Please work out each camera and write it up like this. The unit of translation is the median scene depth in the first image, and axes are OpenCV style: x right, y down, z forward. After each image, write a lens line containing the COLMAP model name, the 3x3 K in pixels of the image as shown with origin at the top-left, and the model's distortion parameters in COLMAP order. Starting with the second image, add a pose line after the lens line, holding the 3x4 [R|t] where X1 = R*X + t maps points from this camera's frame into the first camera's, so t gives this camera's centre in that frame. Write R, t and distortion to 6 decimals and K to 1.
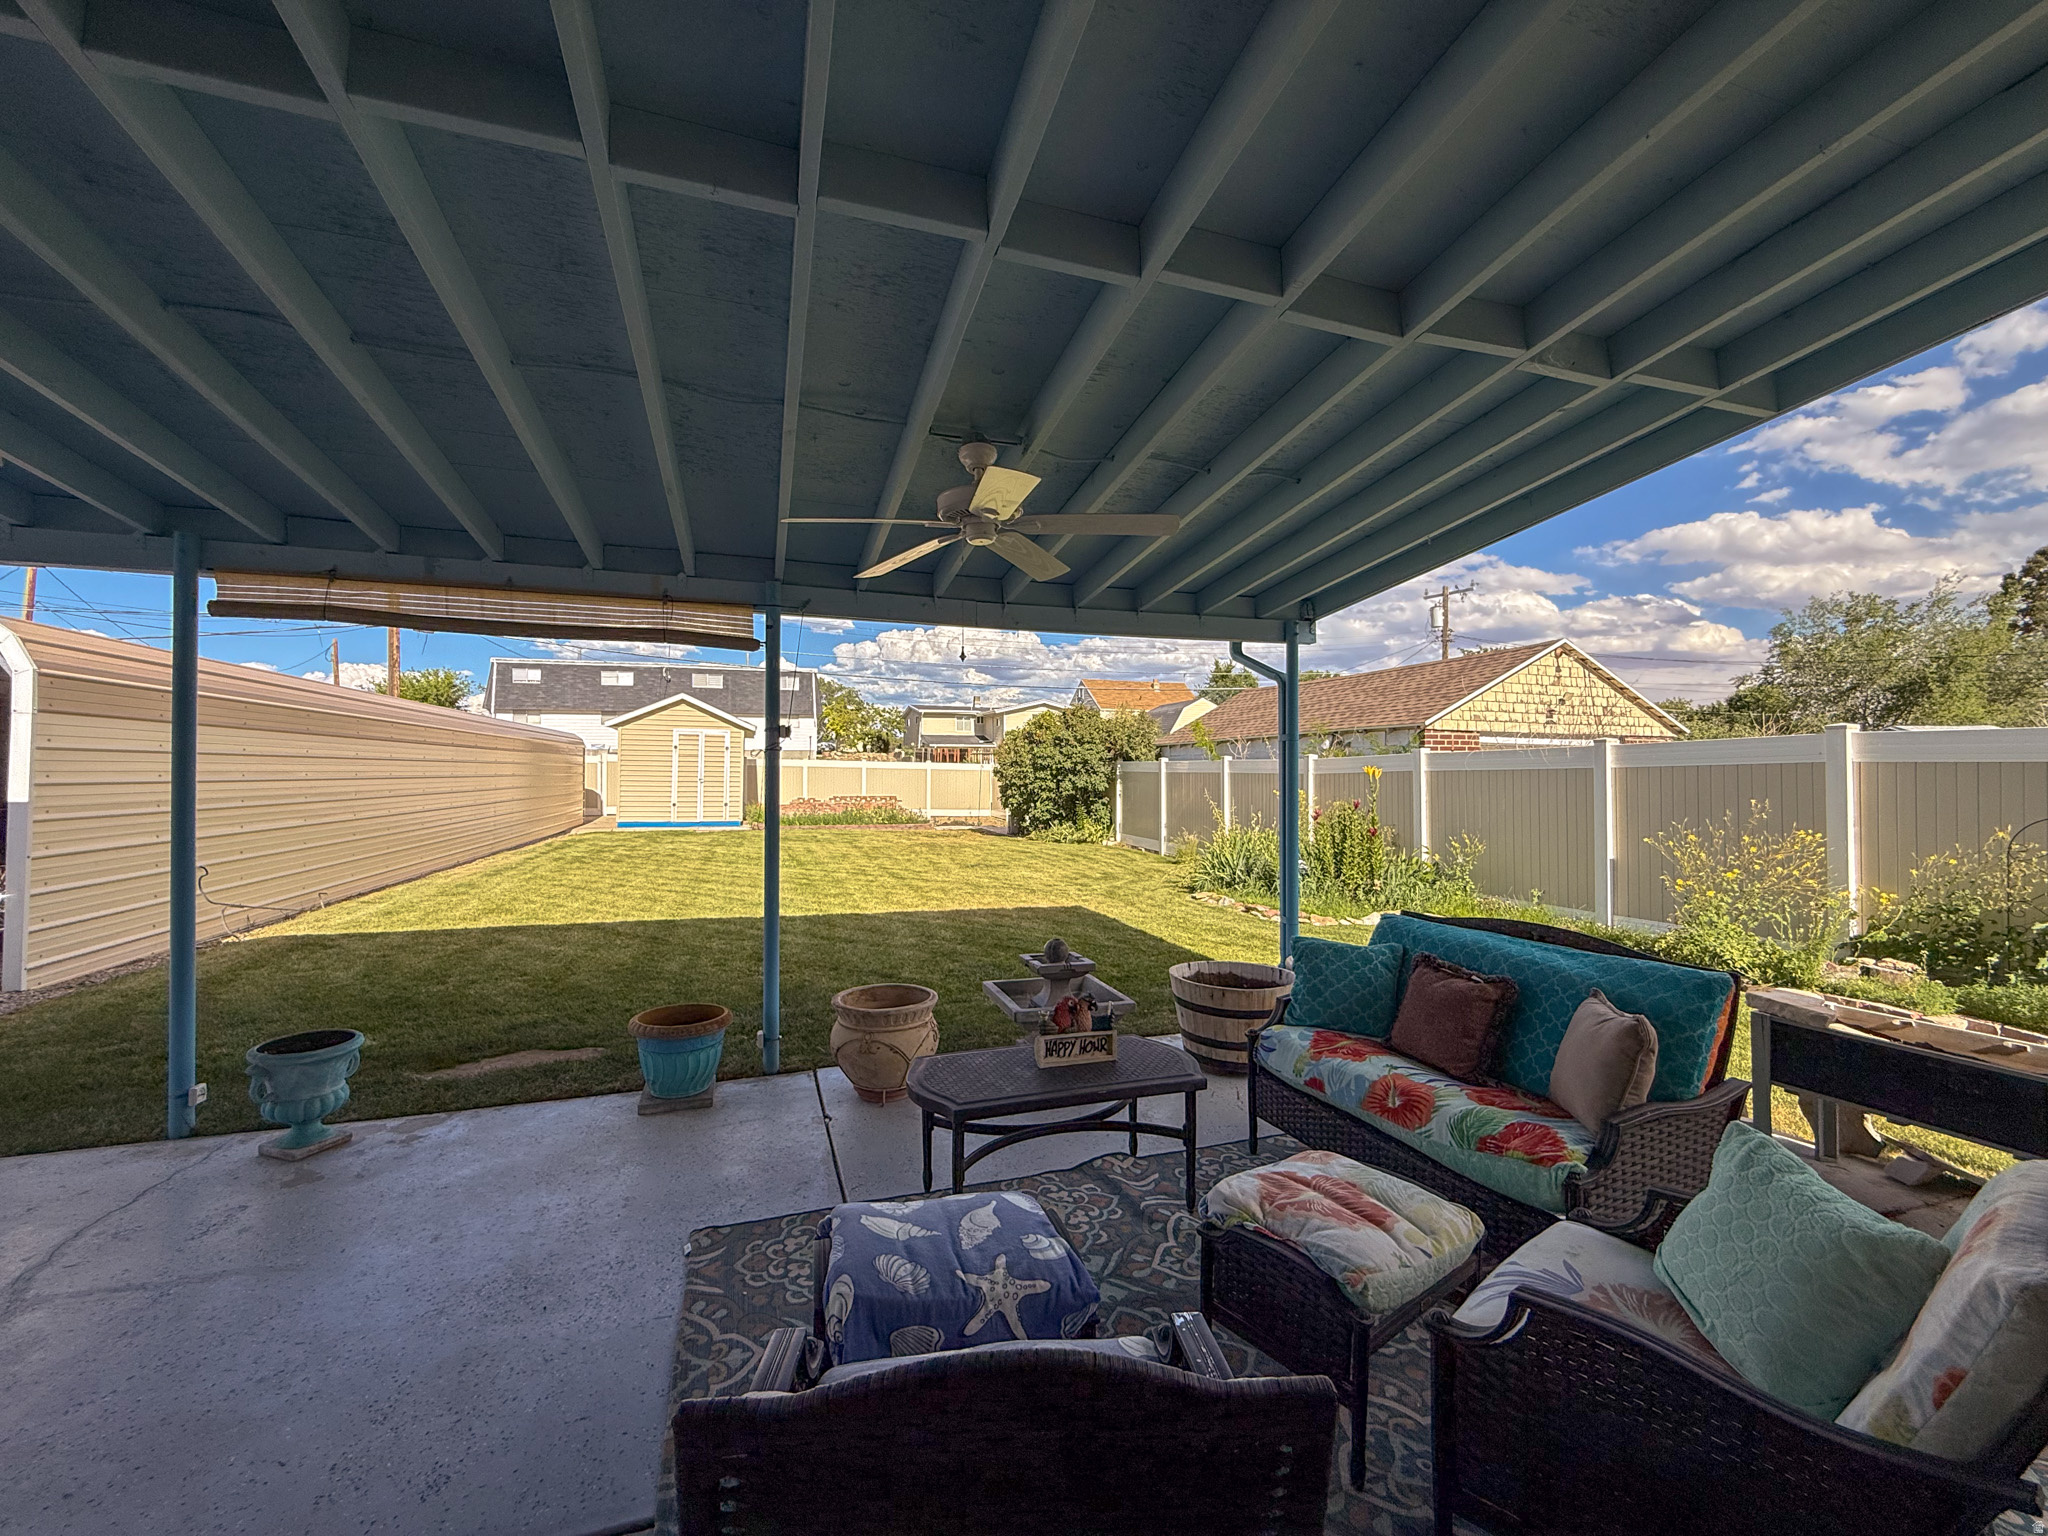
lens RADIAL K [[833.5, 0, 1024.4], [0, 833.5, 767.9], [0, 0, 1]] dist [0.001241, 0.000042]
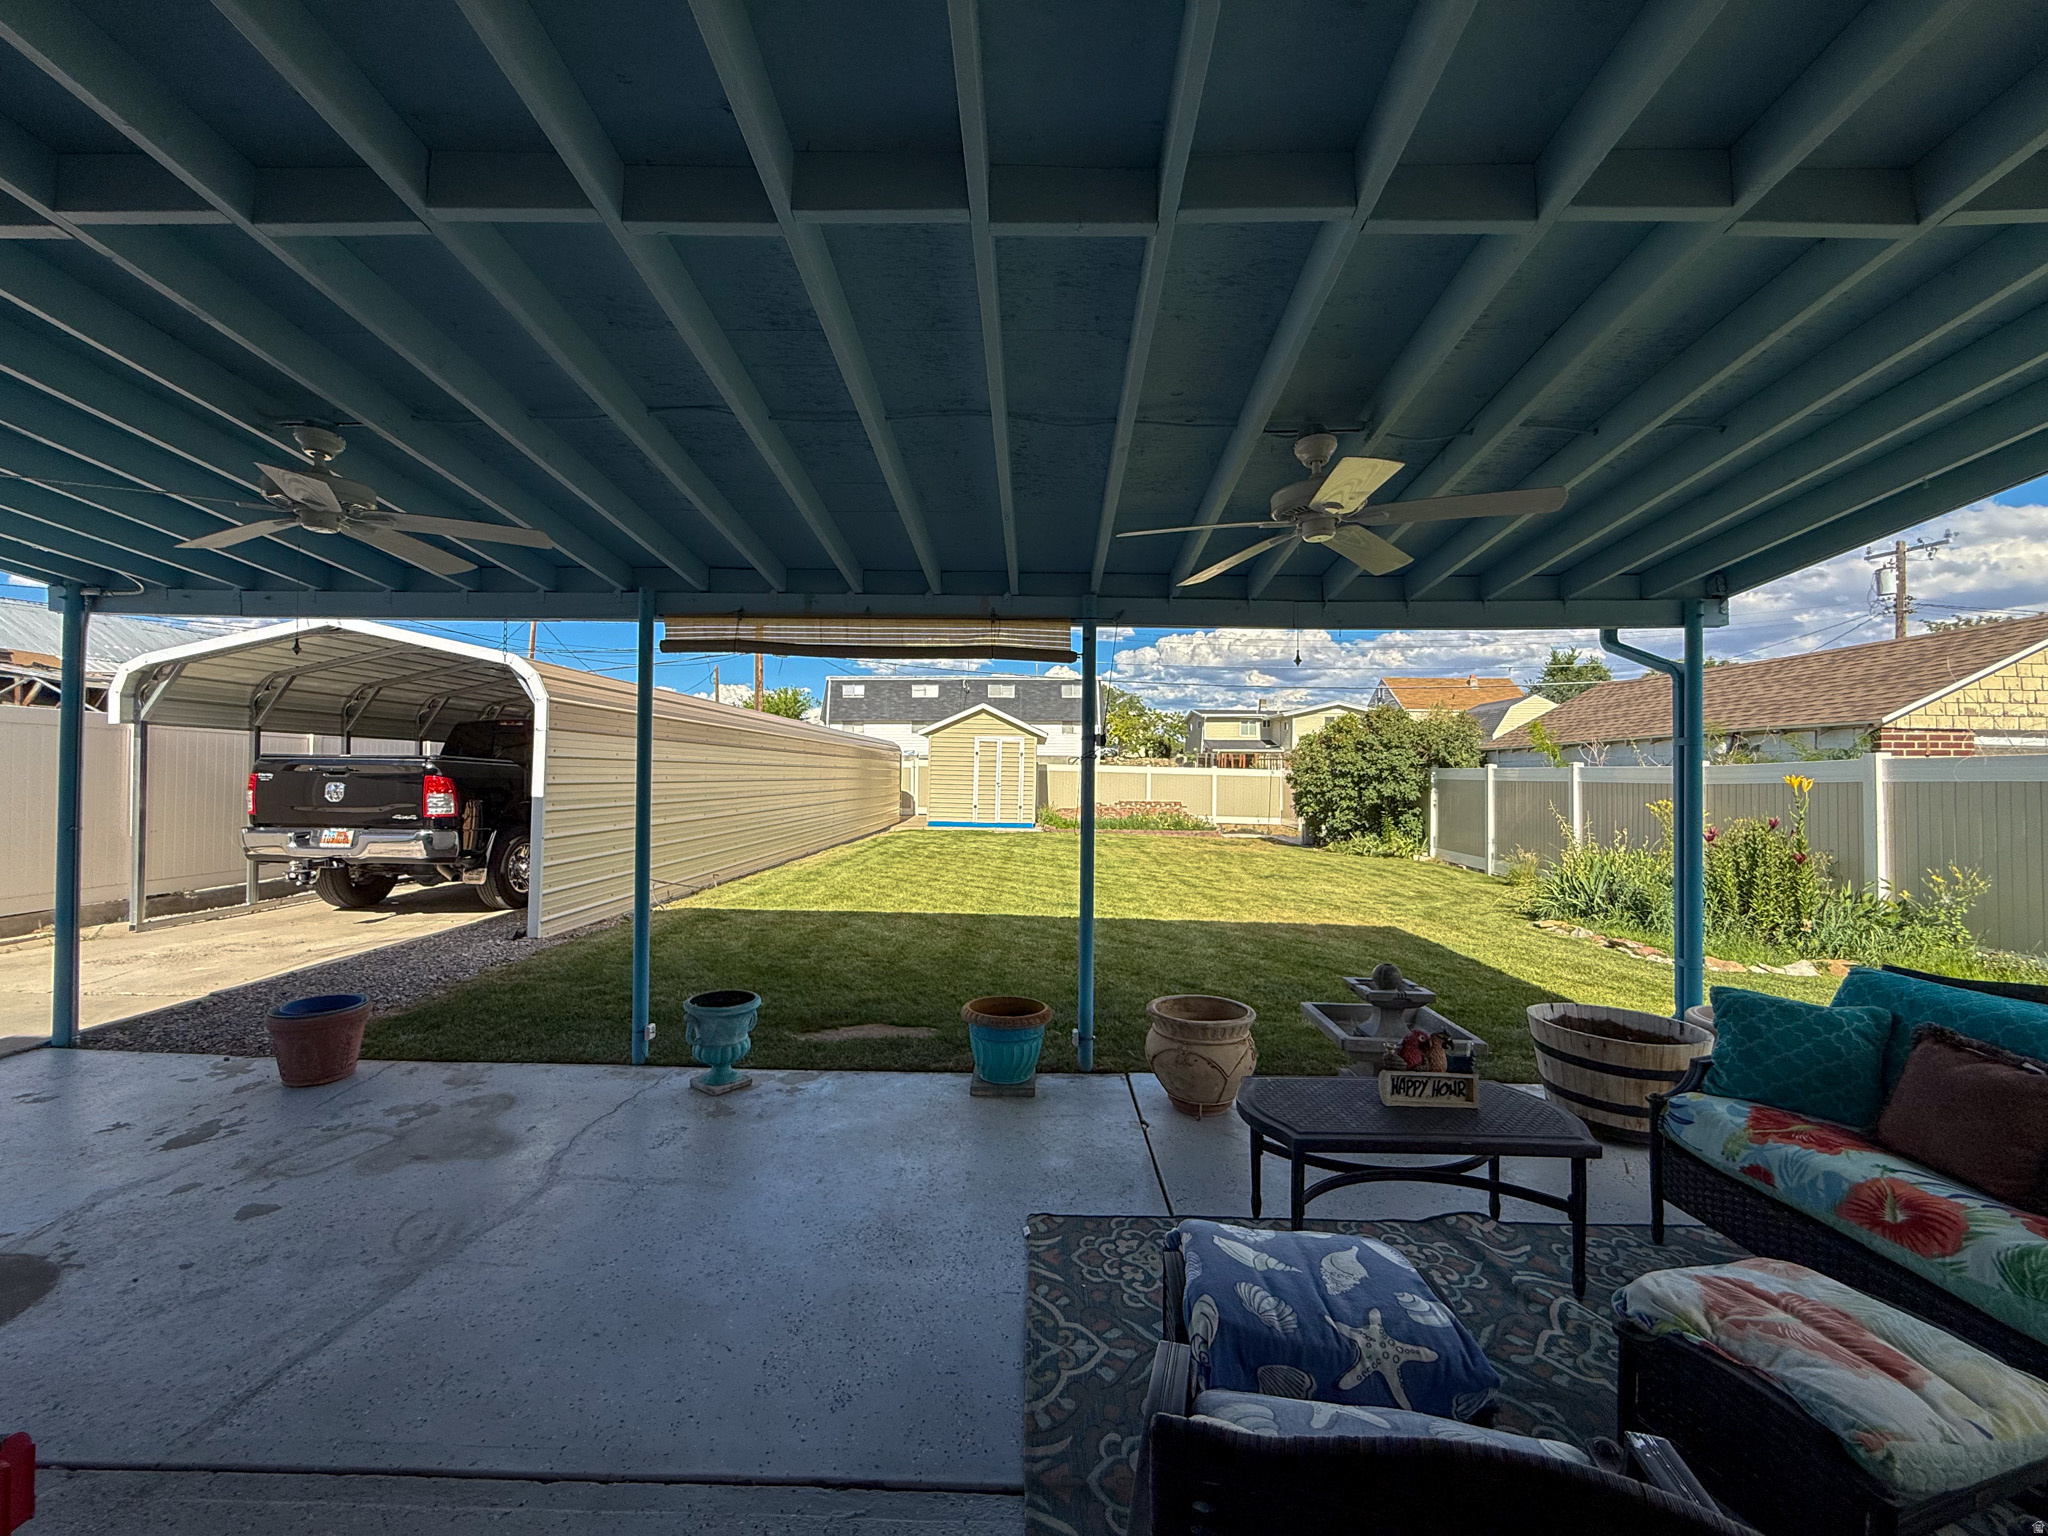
lens RADIAL K [[833.5, 0, 1014.1], [0, 833.5, 768.0], [0, 0, 1]] dist [0.001241, 0.000042]
pose [[0.941316, 0.002971, -0.337515, -0.032745], [-0.004999, 0.999974, -0.005137, -0.002658], [0.337491, 0.006523, 0.941306, -0.002432]]
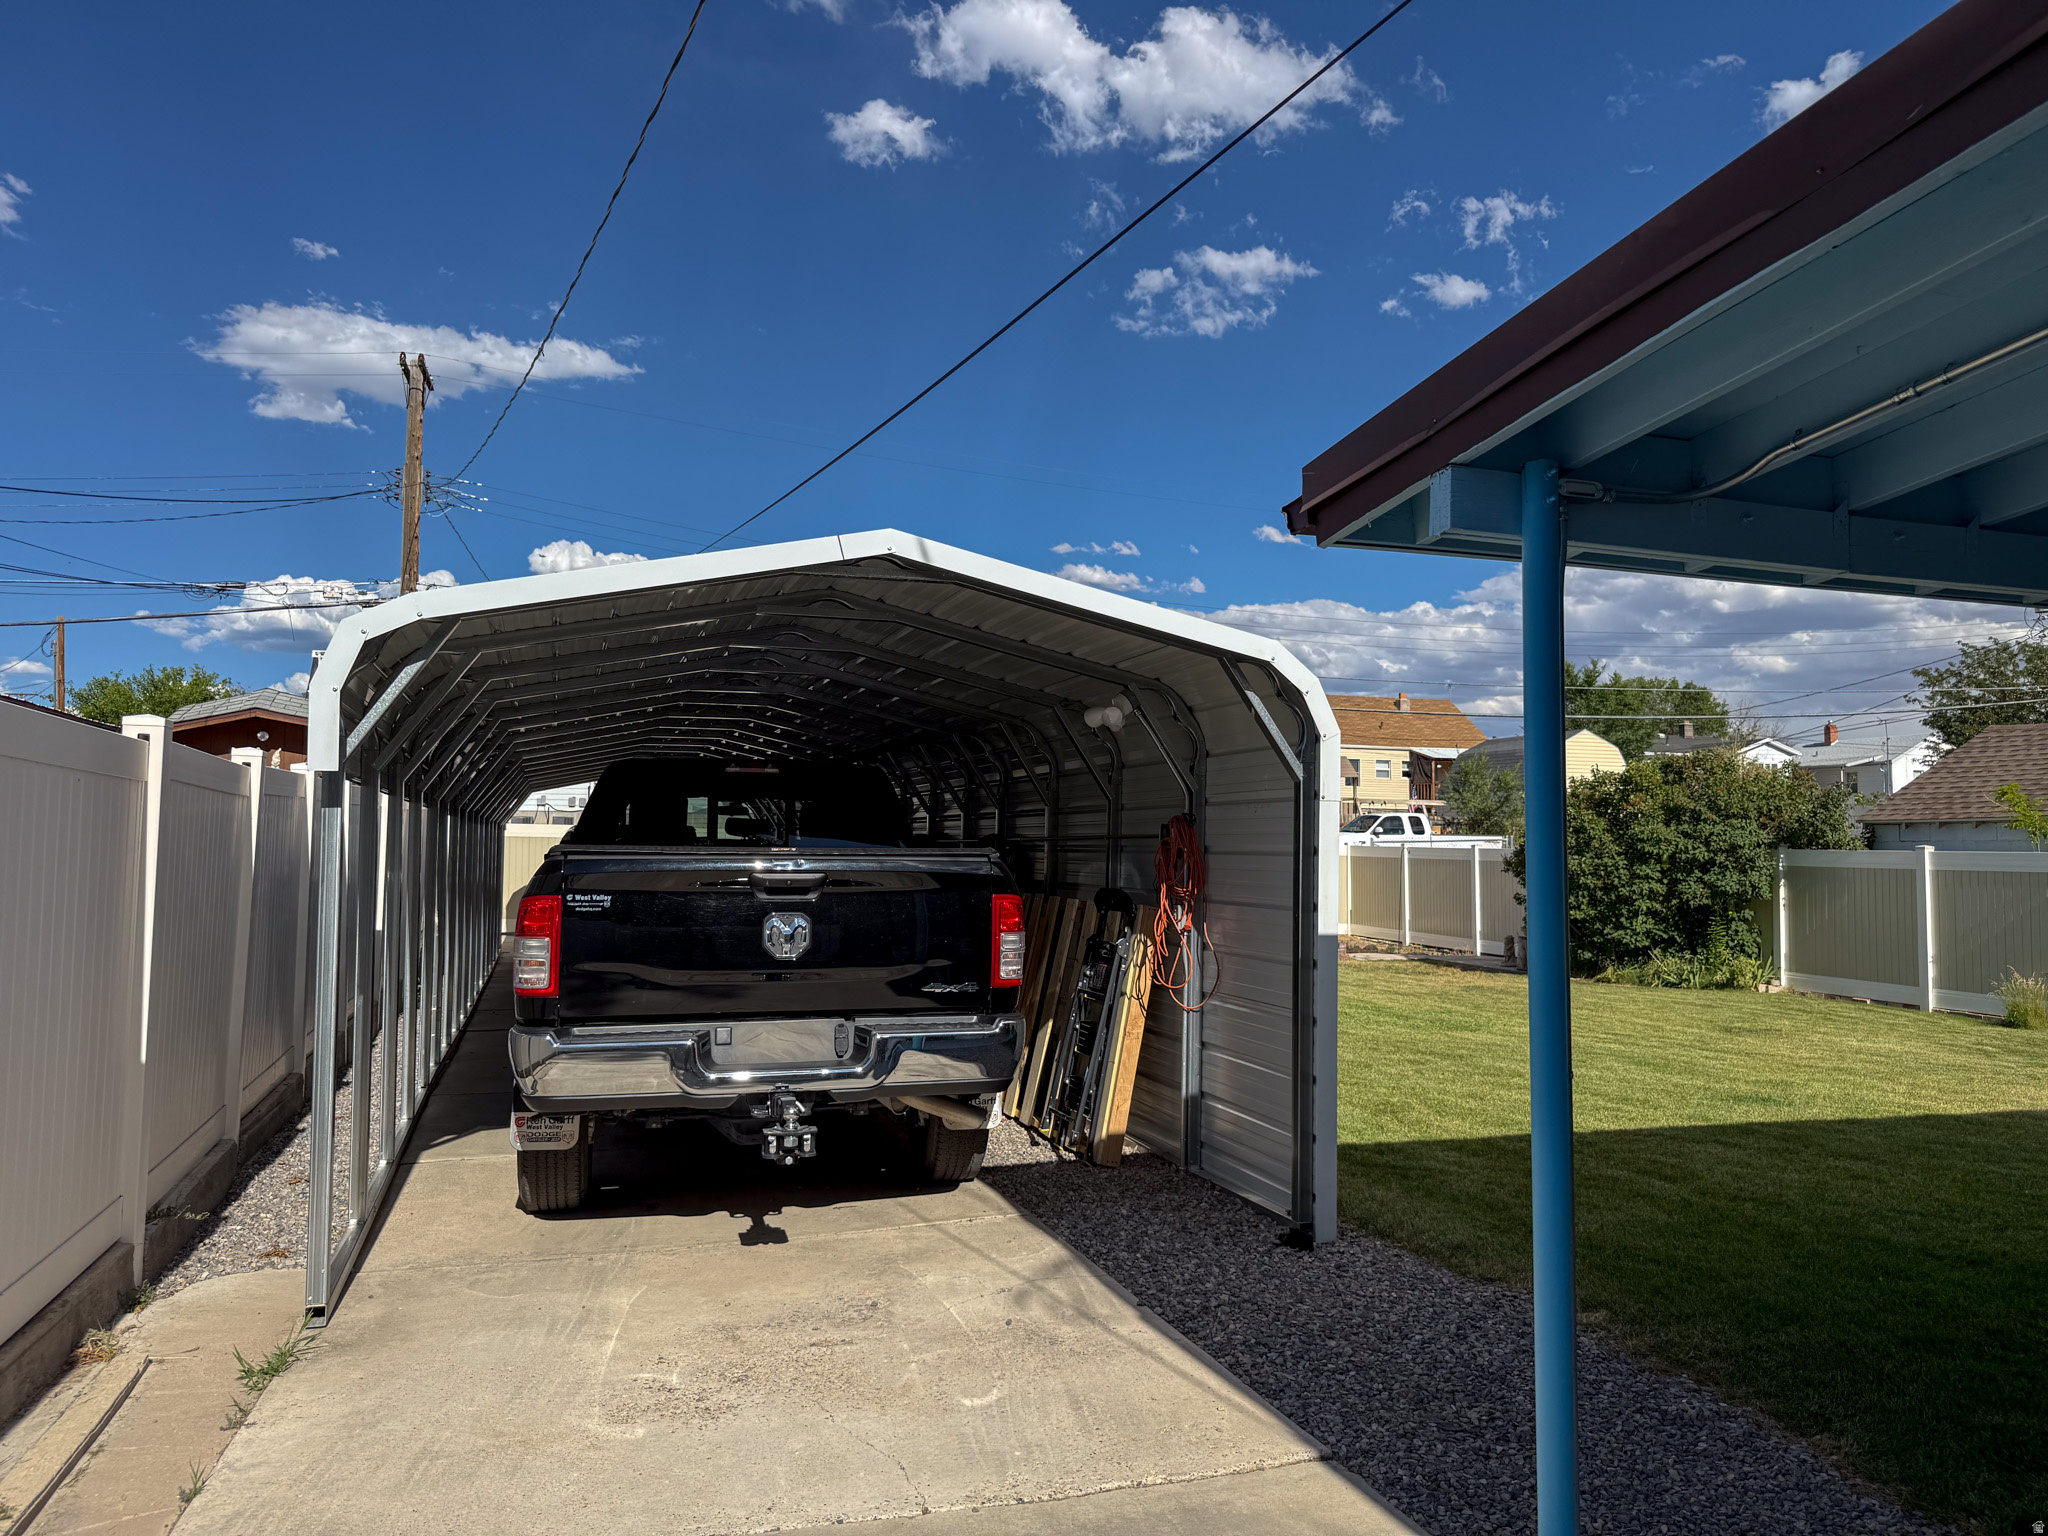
lens RADIAL K [[1472.0, 0, 1023.9], [0, 1472.0, 768.4], [0, 0, 1]] dist [0.014644, 0.002551]
pose [[0.999901, 0.001446, -0.013980, -1.451761], [-0.002166, 0.998665, -0.051614, -0.031774], [0.013887, 0.051639, 0.998569, -0.170958]]
